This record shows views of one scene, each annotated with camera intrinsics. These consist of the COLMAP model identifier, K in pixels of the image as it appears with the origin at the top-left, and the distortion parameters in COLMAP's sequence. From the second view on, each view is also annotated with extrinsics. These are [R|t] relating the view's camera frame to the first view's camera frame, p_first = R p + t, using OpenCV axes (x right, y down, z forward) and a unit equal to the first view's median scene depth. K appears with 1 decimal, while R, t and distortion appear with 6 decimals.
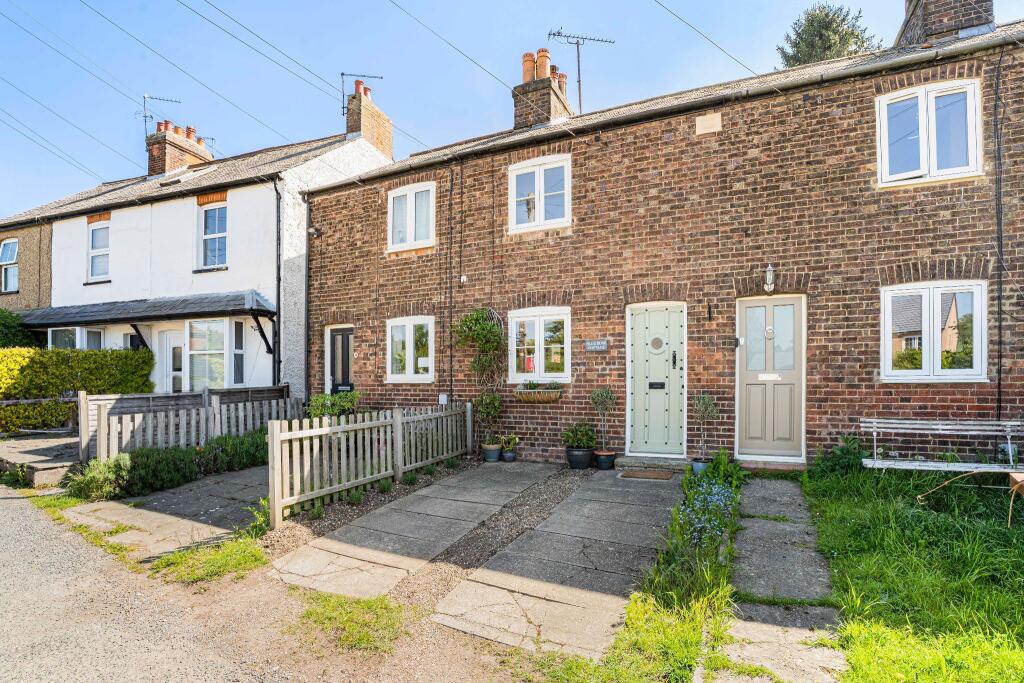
lens RADIAL K [[468.9, 0, 486.9], [0, 468.9, 378.7], [0, 0, 1]] dist [0.019395, -0.000601]
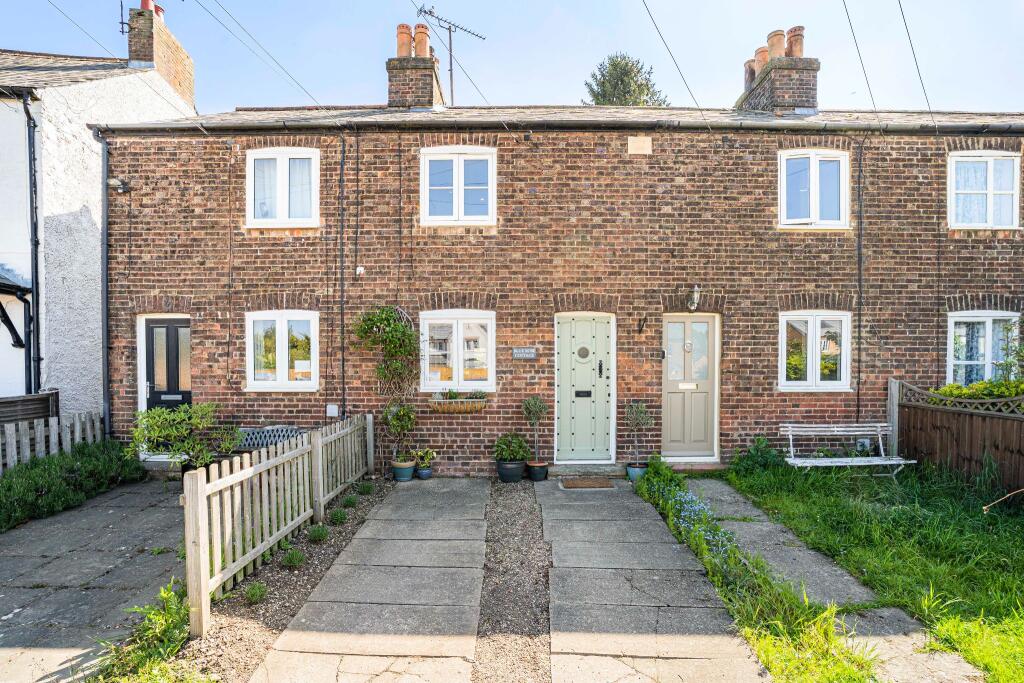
lens RADIAL K [[468.9, 0, 486.9], [0, 468.9, 378.7], [0, 0, 1]] dist [0.019395, -0.000601]
pose [[0.916490, -0.012046, 0.399877, -0.215074], [0.005067, 0.999816, 0.018506, -0.034034], [-0.400026, -0.014934, 0.916382, 0.135562]]
